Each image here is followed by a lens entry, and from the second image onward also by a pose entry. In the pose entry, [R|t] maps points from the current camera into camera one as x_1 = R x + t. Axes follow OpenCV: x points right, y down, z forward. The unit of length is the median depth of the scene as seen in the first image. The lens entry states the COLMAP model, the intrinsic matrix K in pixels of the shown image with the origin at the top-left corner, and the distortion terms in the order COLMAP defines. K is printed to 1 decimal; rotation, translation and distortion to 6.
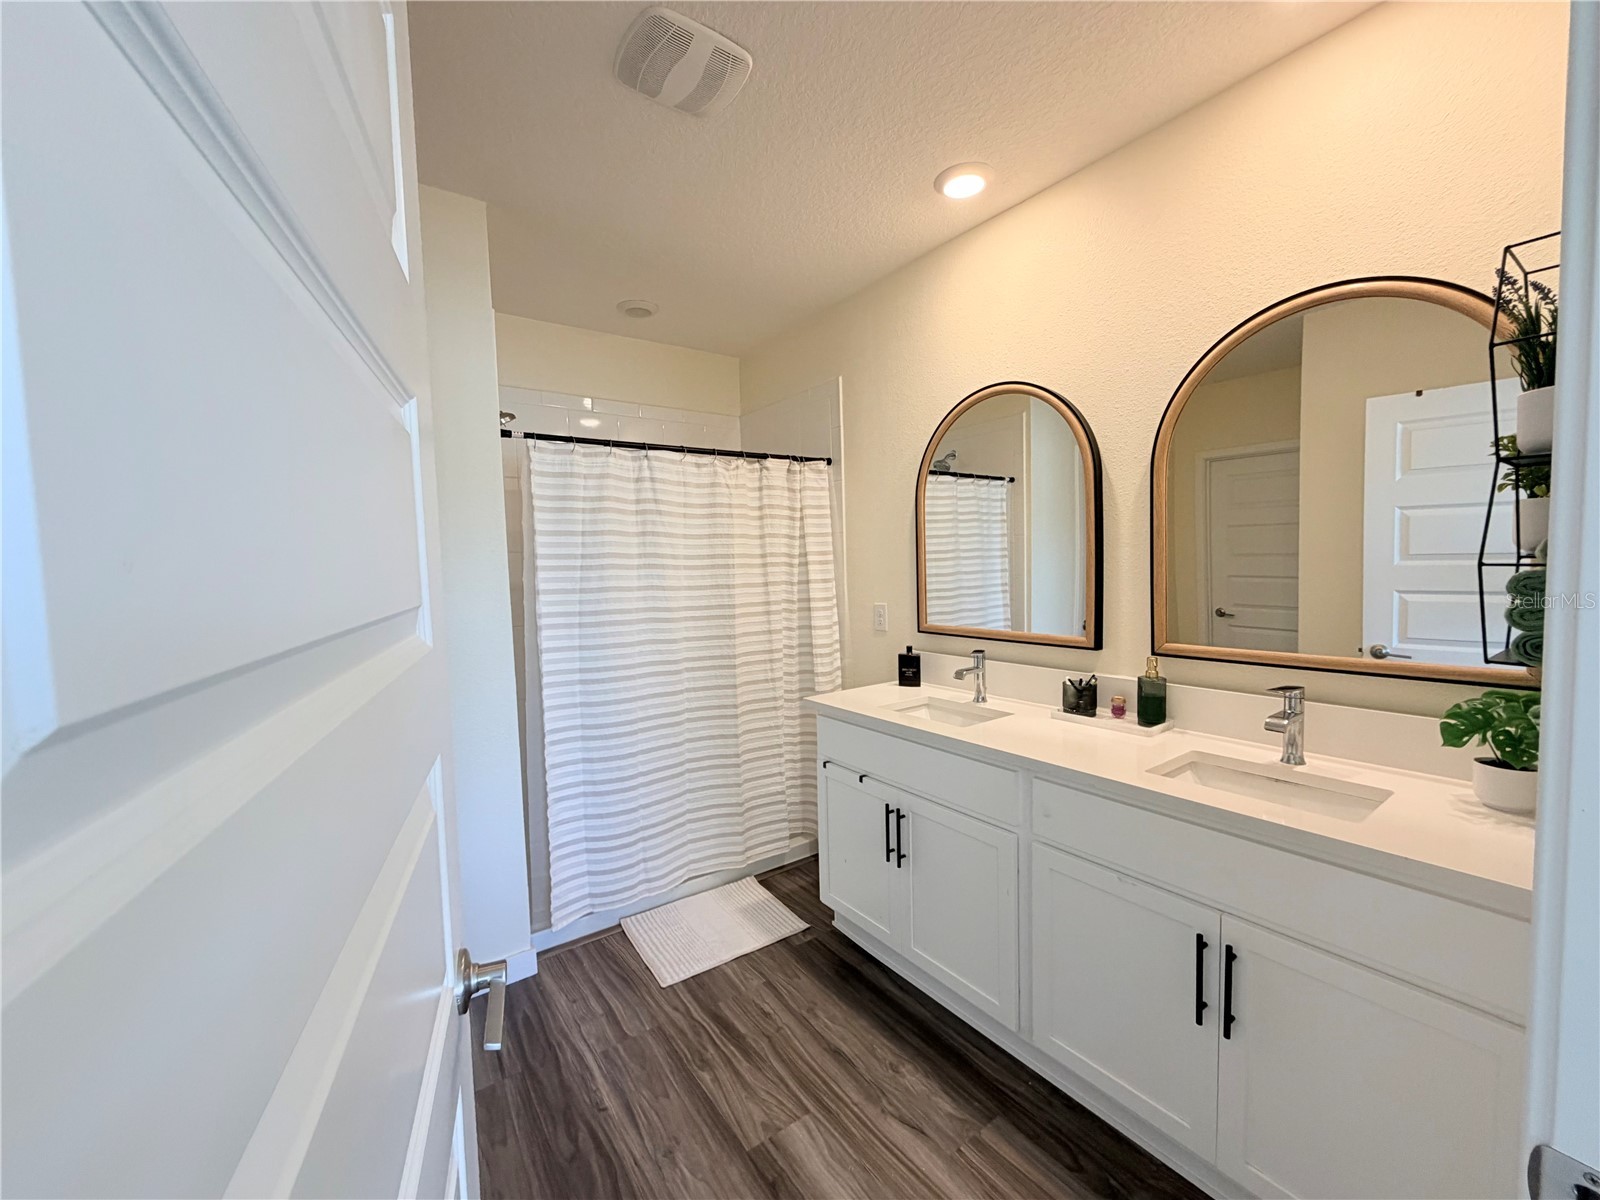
lens RADIAL K [[633.2, 0, 795.3], [0, 633.2, 594.9], [0, 0, 1]] dist [-0.000250, 0.000373]
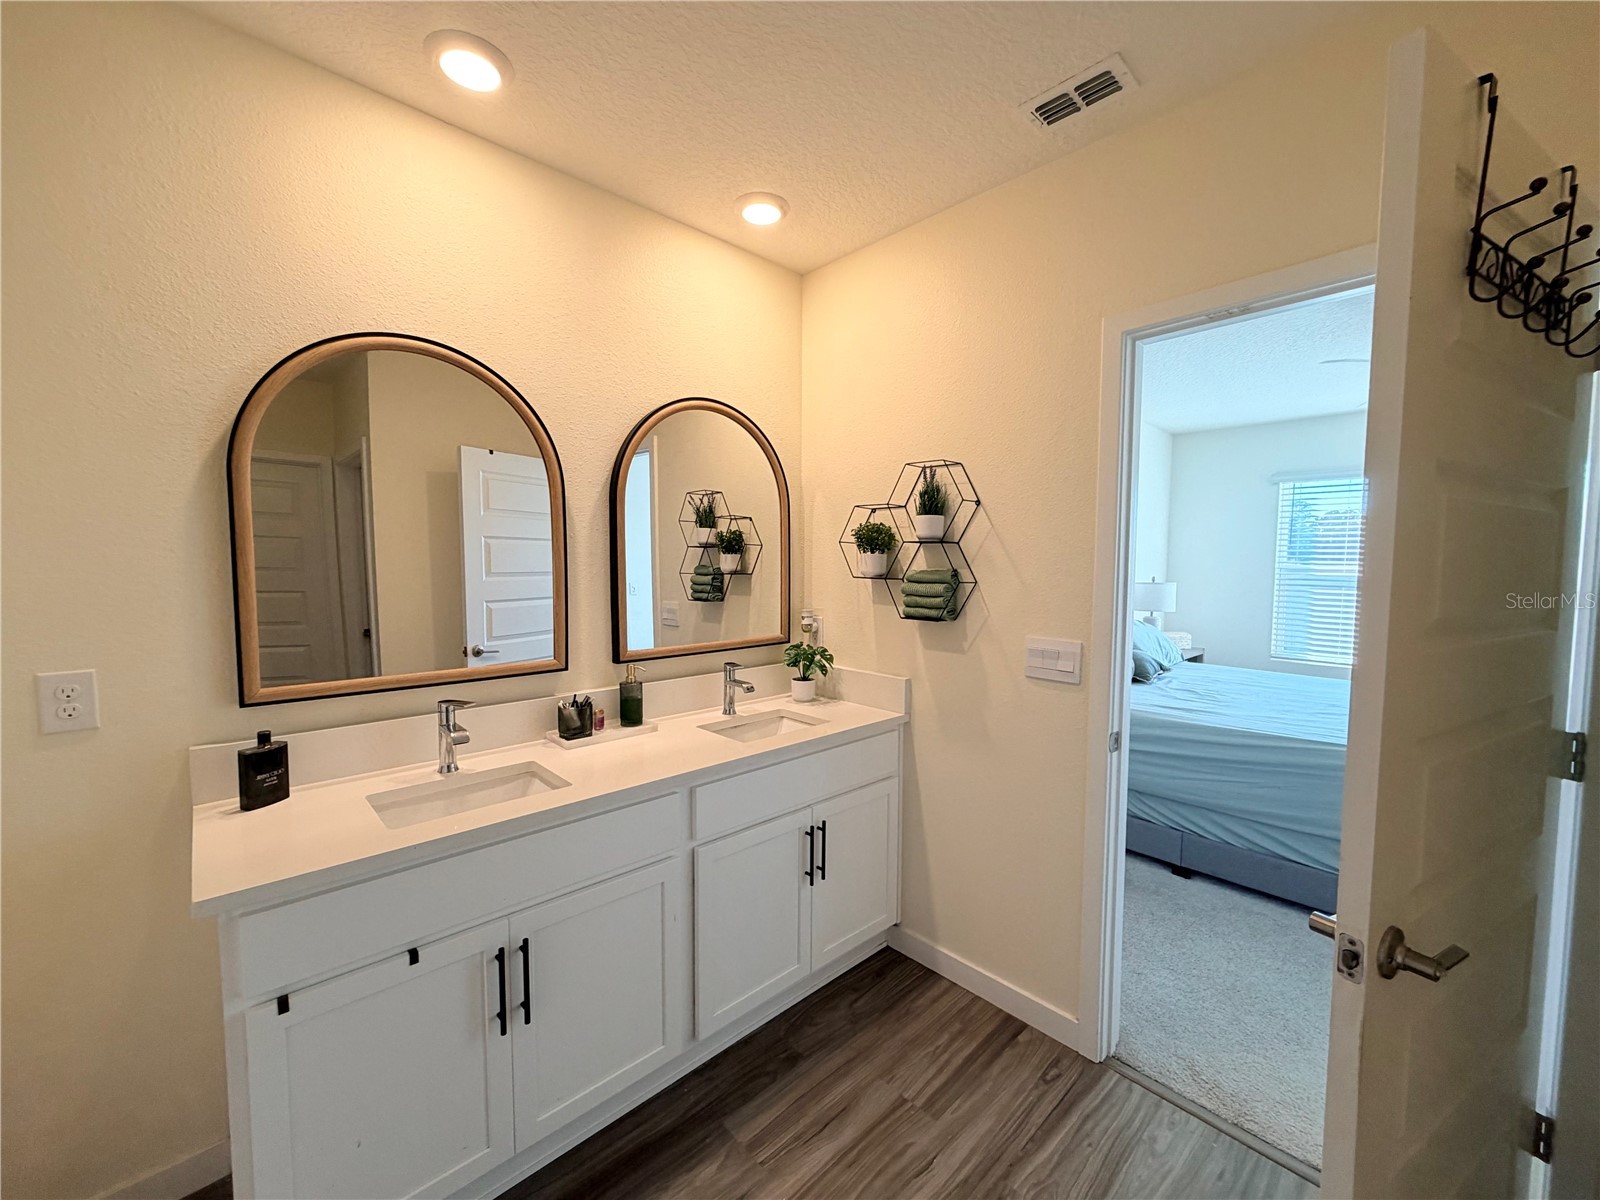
lens RADIAL K [[633.2, 0, 789.5], [0, 633.2, 610.1], [0, 0, 1]] dist [-0.000250, 0.000373]
pose [[-0.132947, -0.028534, 0.990712, -0.614953], [0.061277, 0.997437, 0.036951, -0.025768], [-0.989227, 0.065621, -0.130858, 0.885728]]
